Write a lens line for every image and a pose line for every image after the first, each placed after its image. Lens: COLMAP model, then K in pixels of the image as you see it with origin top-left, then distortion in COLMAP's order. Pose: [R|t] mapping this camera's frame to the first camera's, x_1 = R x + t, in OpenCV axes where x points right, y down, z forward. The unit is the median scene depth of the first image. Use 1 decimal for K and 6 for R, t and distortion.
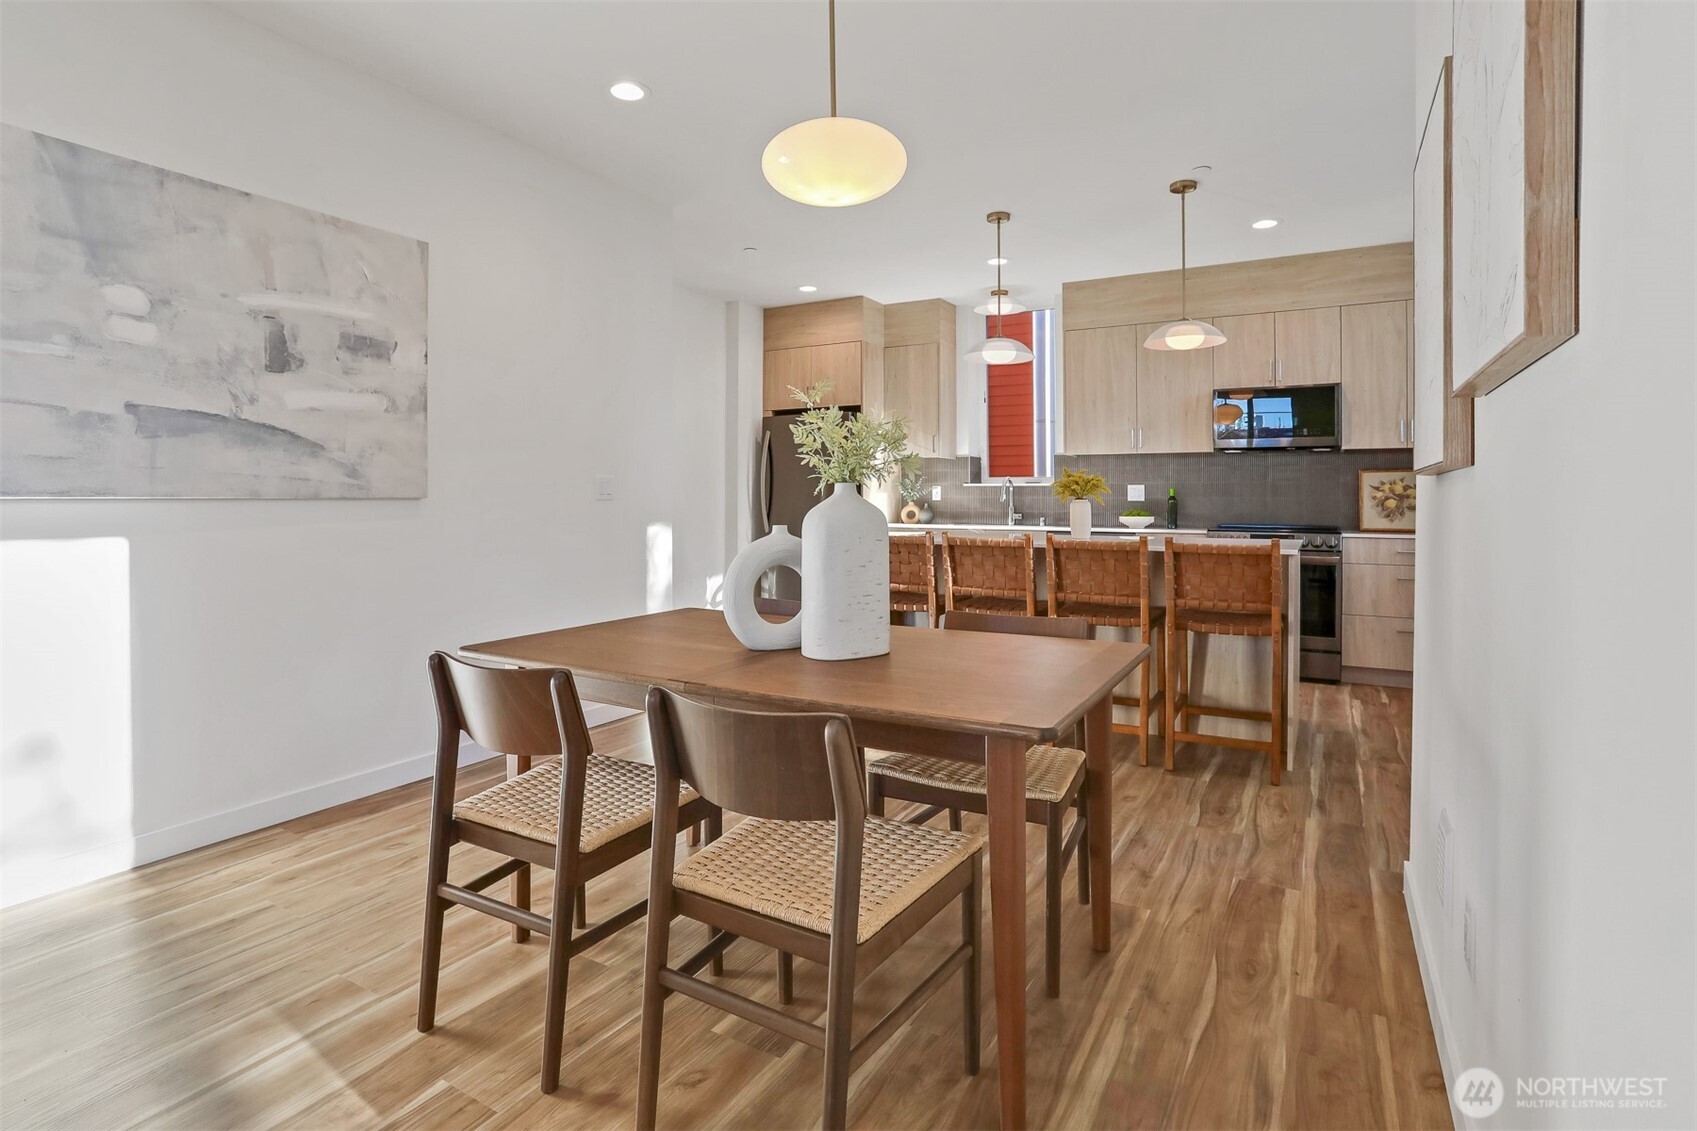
lens RADIAL K [[854.7, 0, 851.2], [0, 854.7, 499.4], [0, 0, 1]] dist [-0.000081, 0.001117]
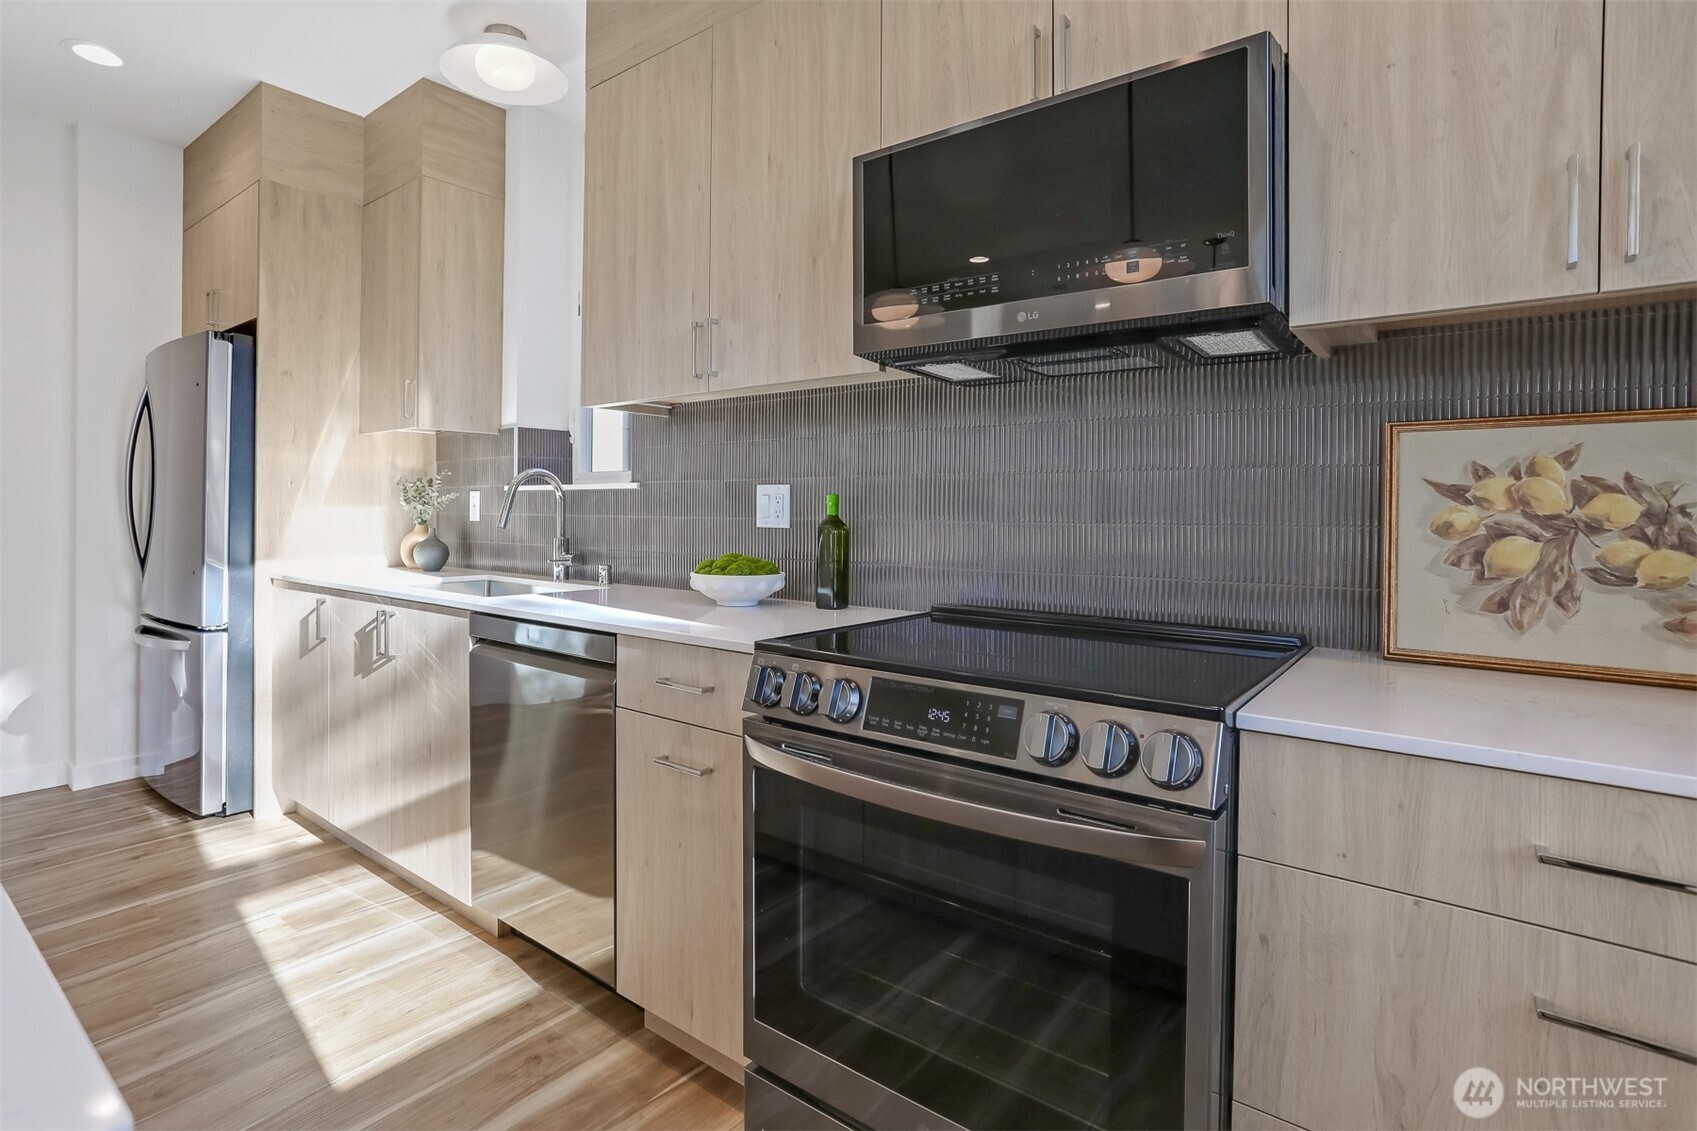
lens RADIAL K [[819.9, 0, 842.4], [0, 819.9, 518.6], [0, 0, 1]] dist [-0.001273, 0.000083]
pose [[0.988713, 0.004410, -0.149754, 0.501772], [-0.003272, 0.999964, 0.007845, -0.006871], [0.149783, -0.007266, 0.988692, 0.779452]]
